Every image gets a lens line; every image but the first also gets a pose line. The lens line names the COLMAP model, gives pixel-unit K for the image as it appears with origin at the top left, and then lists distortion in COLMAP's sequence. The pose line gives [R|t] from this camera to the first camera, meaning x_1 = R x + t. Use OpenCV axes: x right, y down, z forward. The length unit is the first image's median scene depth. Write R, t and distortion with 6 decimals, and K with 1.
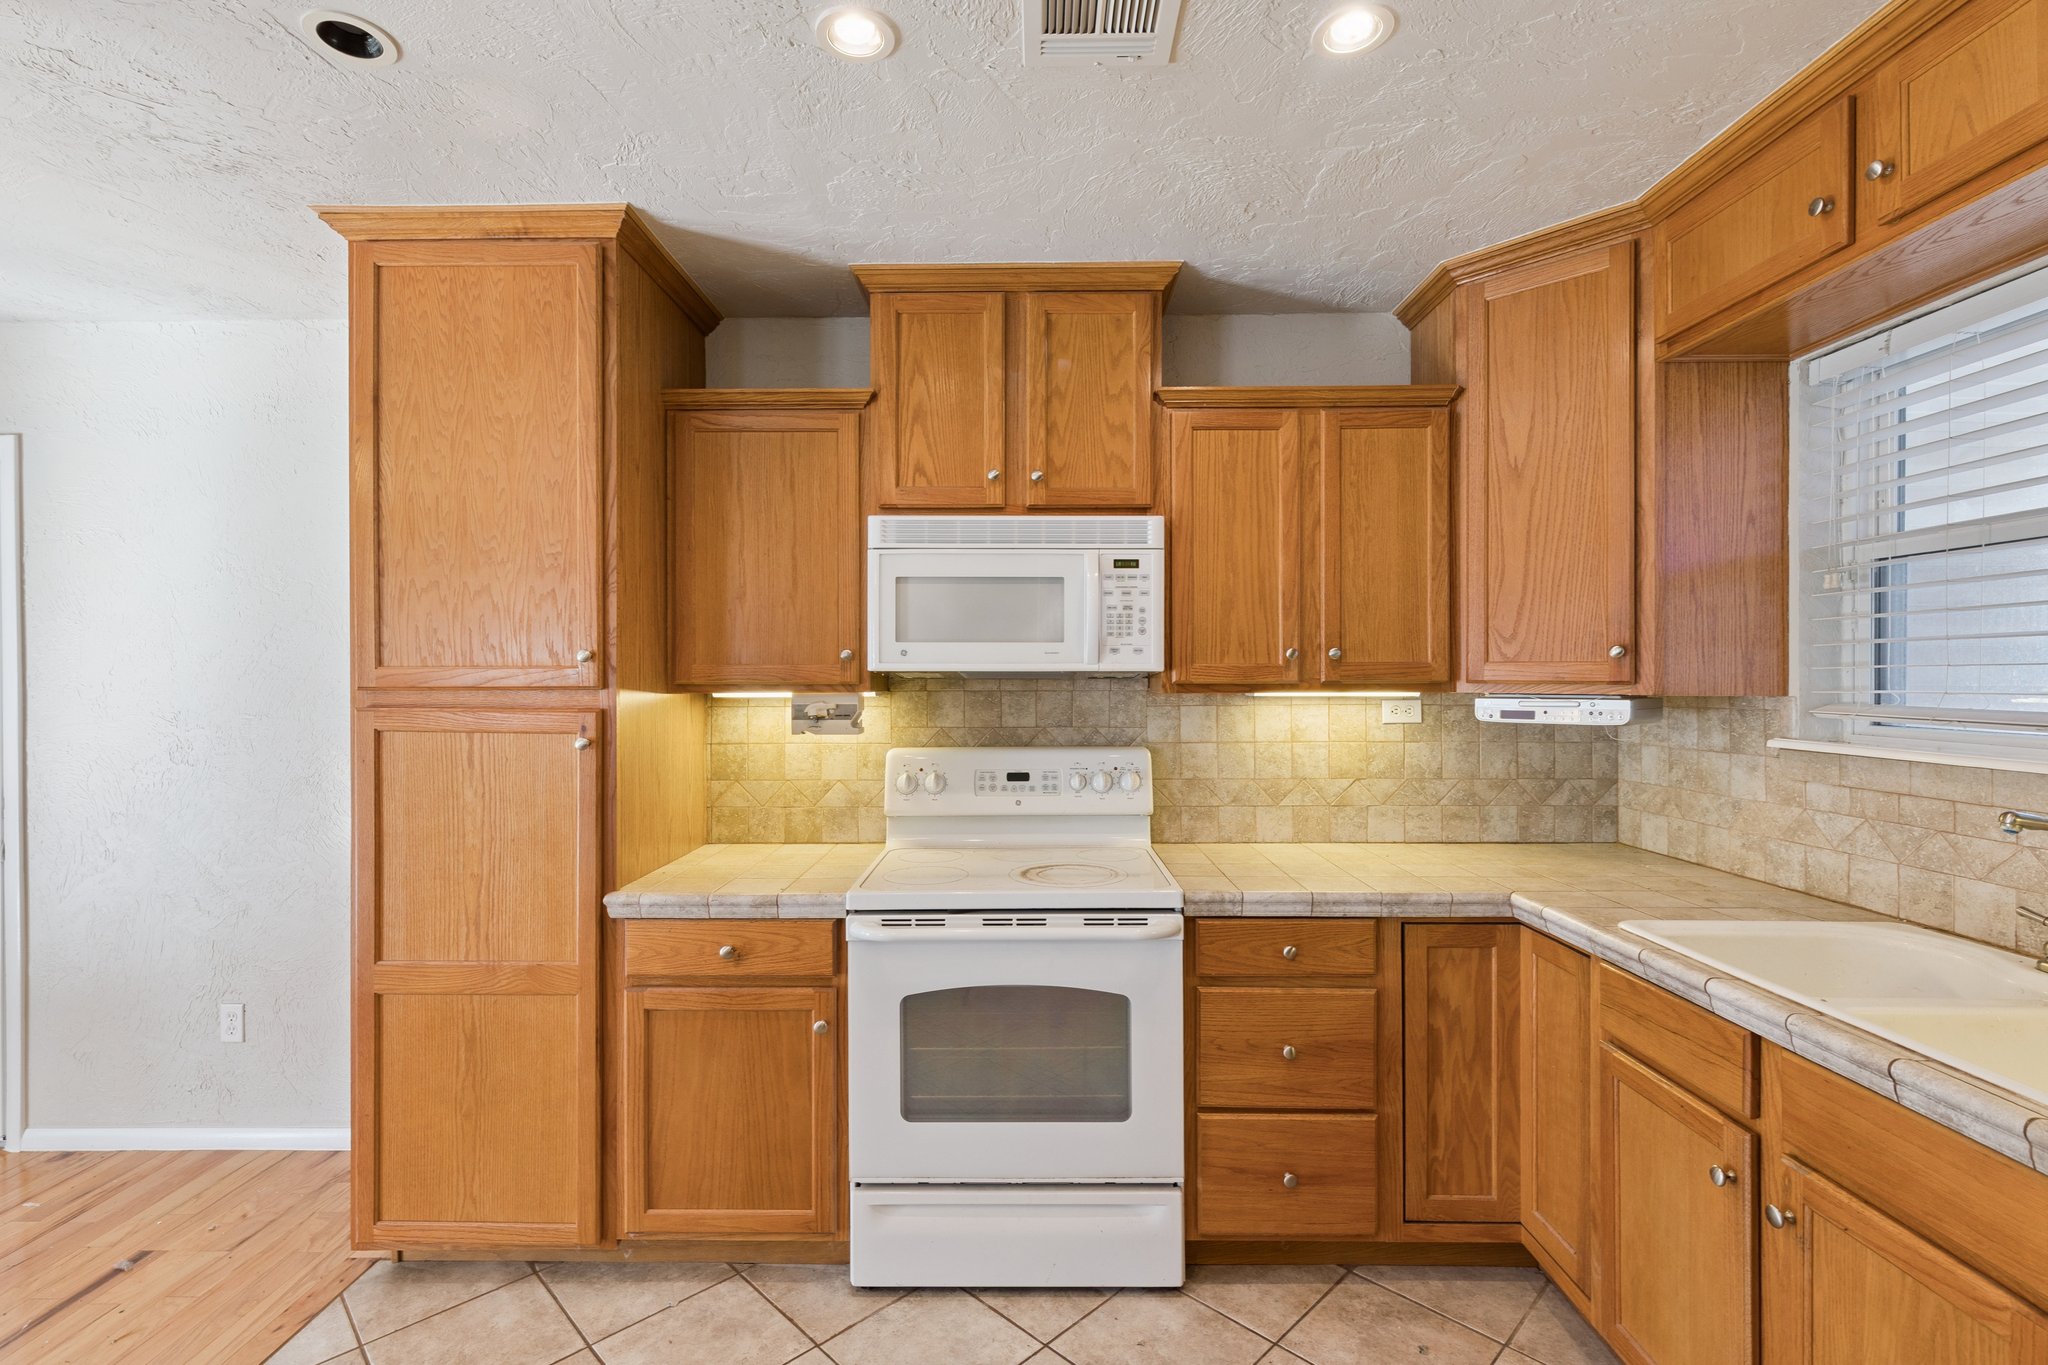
lens RADIAL K [[923.1, 0, 1023.5], [0, 923.1, 679.7], [0, 0, 1]] dist [0.002878, 0.000245]
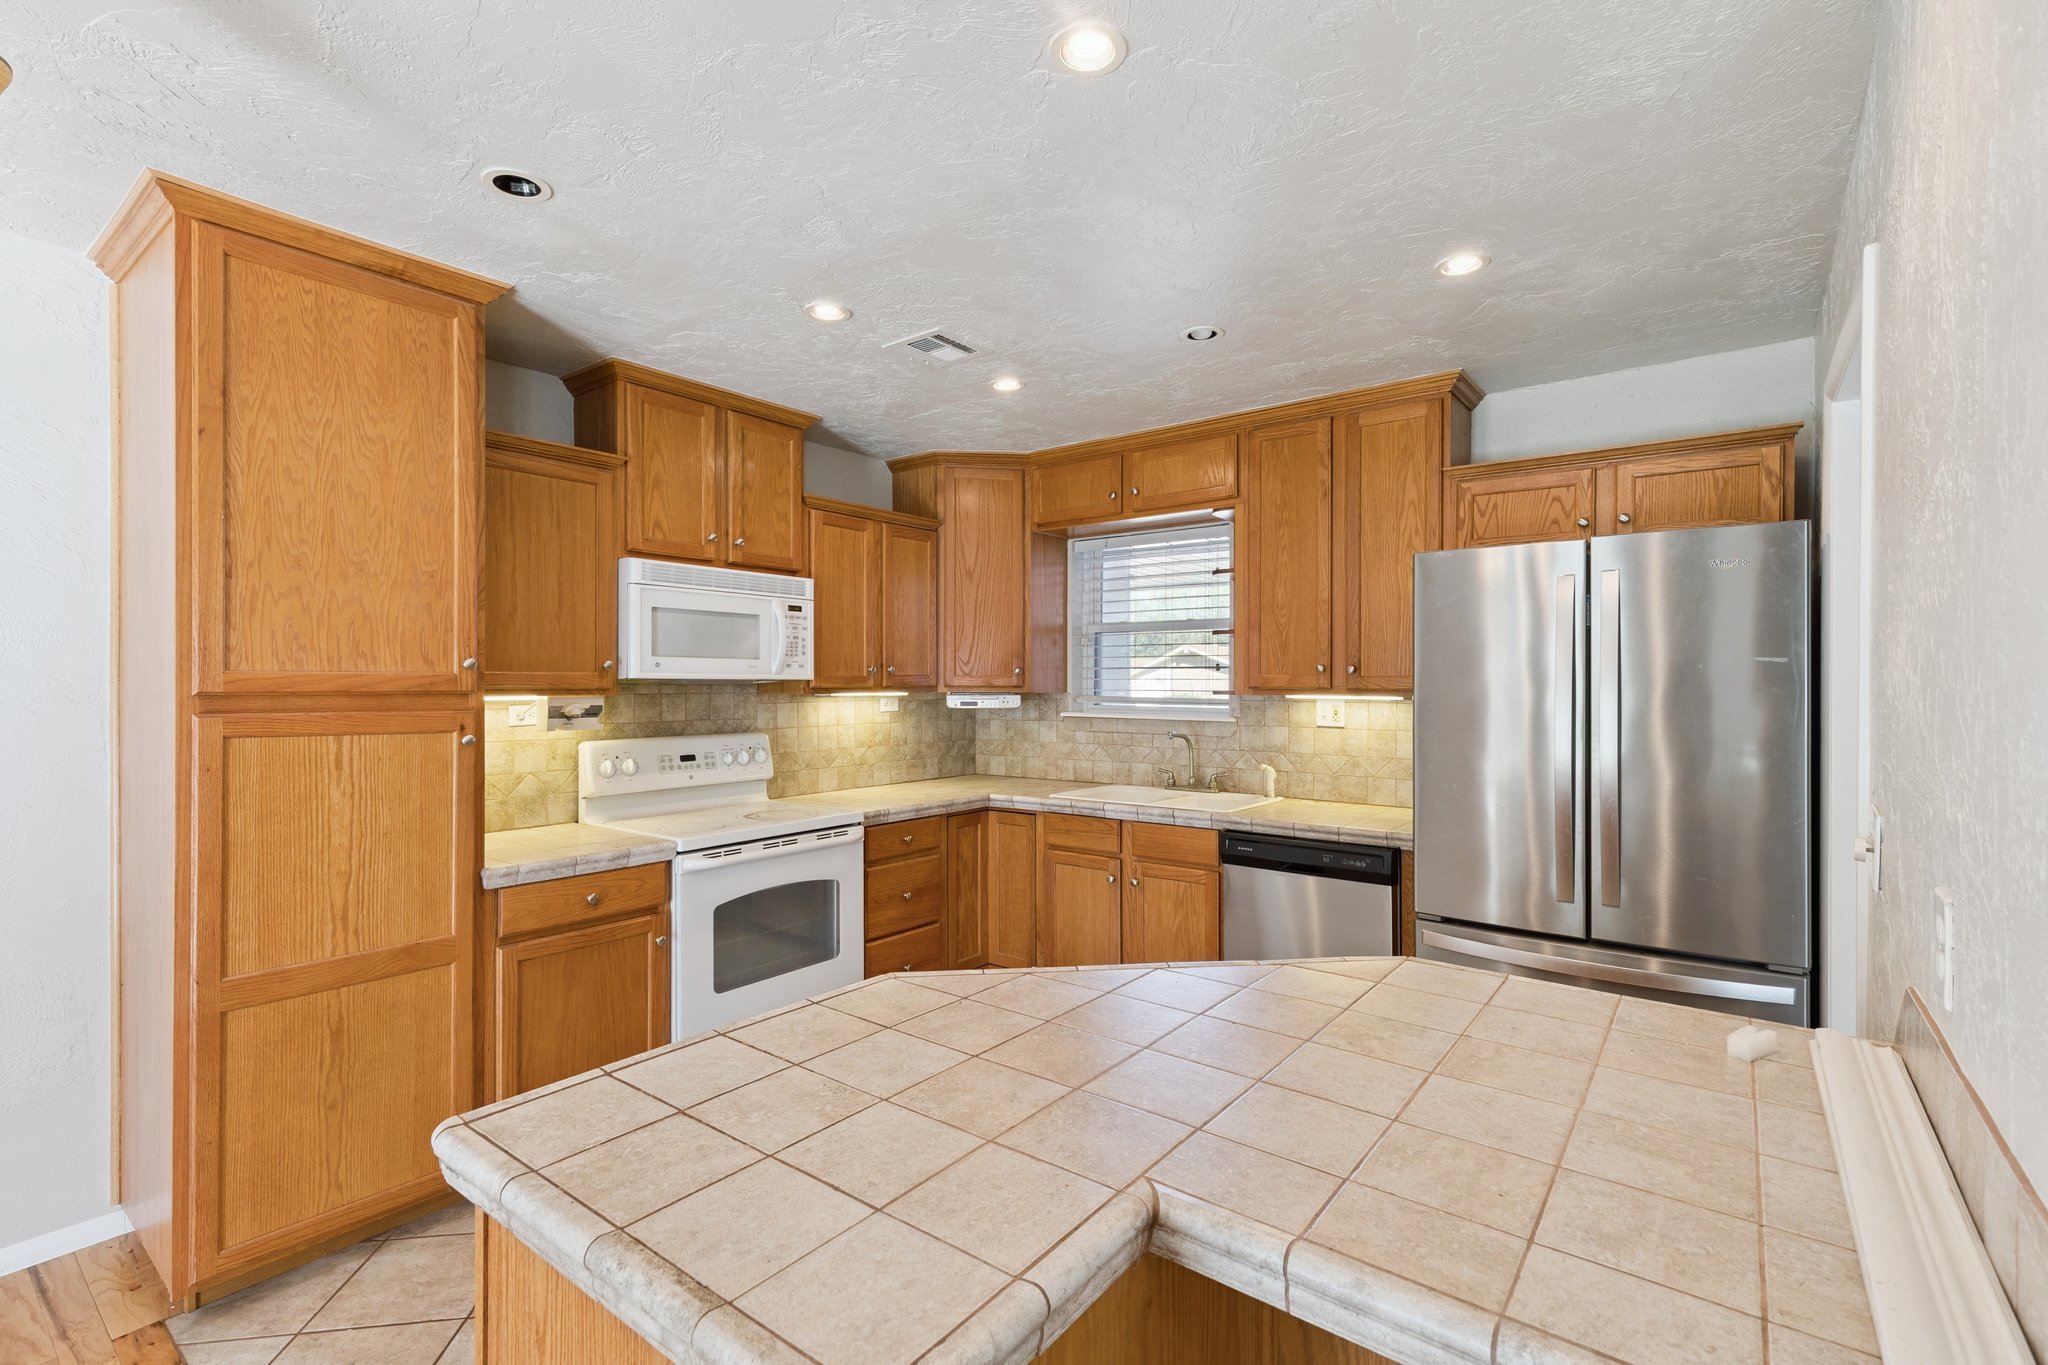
lens RADIAL K [[920.1, 0, 1026.1], [0, 920.1, 683.6], [0, 0, 1]] dist [0.003596, -0.000005]
pose [[0.607631, 0.001608, 0.794218, -0.926212], [0.000227, 0.999998, -0.002199, 0.001169], [-0.794219, 0.001516, 0.607629, -0.236111]]
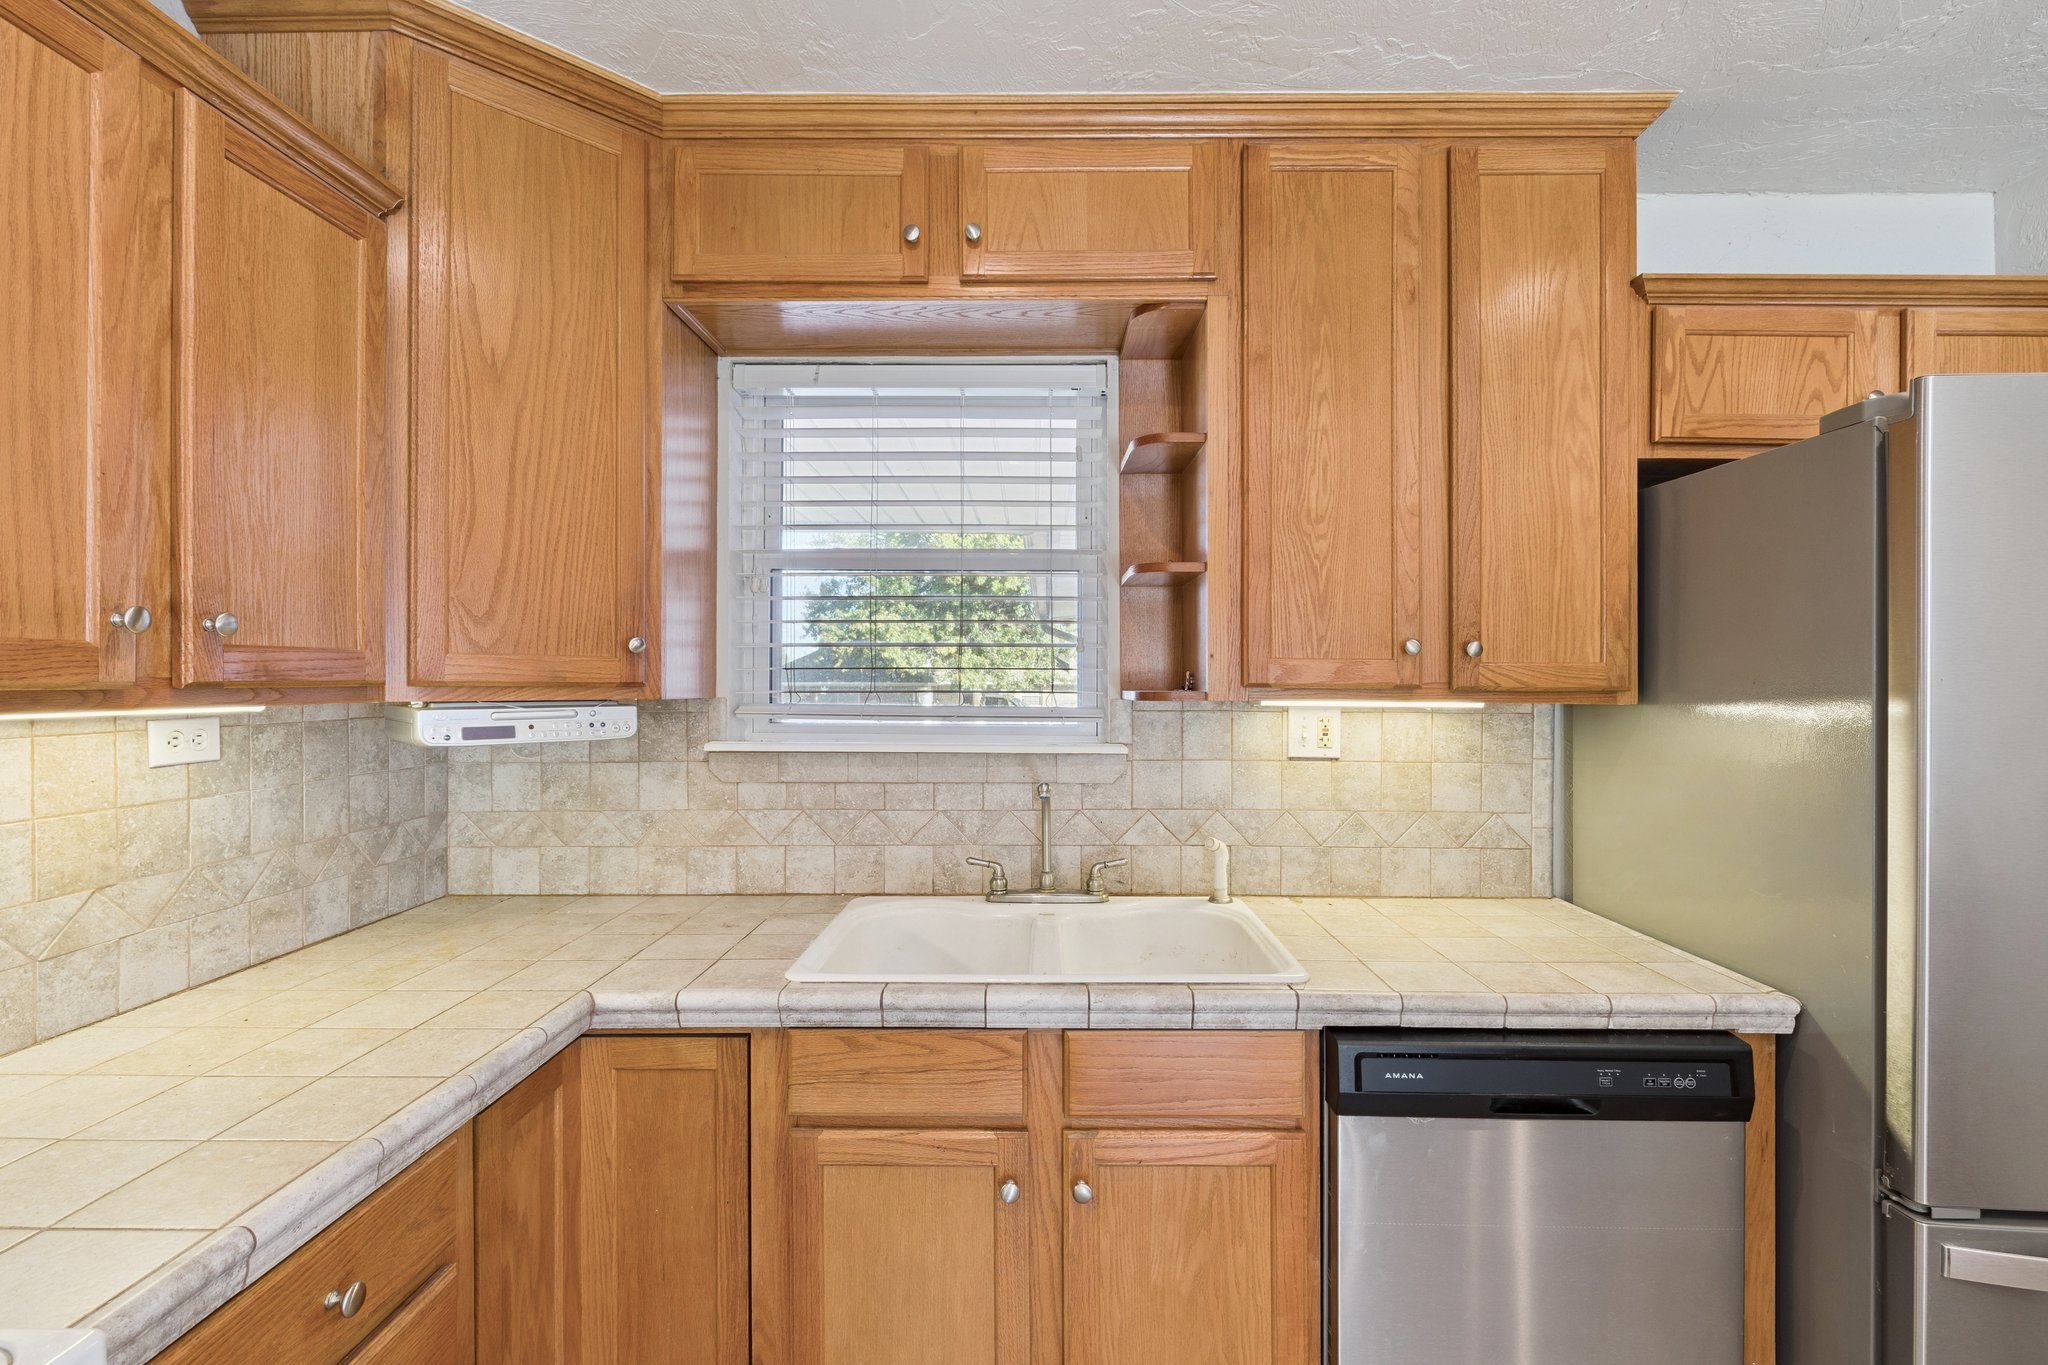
lens RADIAL K [[924.0, 0, 1032.1], [0, 924.0, 676.7], [0, 0, 1]] dist [-0.000119, -0.000221]
pose [[0.004170, 0.005468, 0.999976, -0.143910], [0.000955, 0.999985, -0.005472, 0.001231], [-0.999991, 0.000978, 0.004165, 0.639452]]
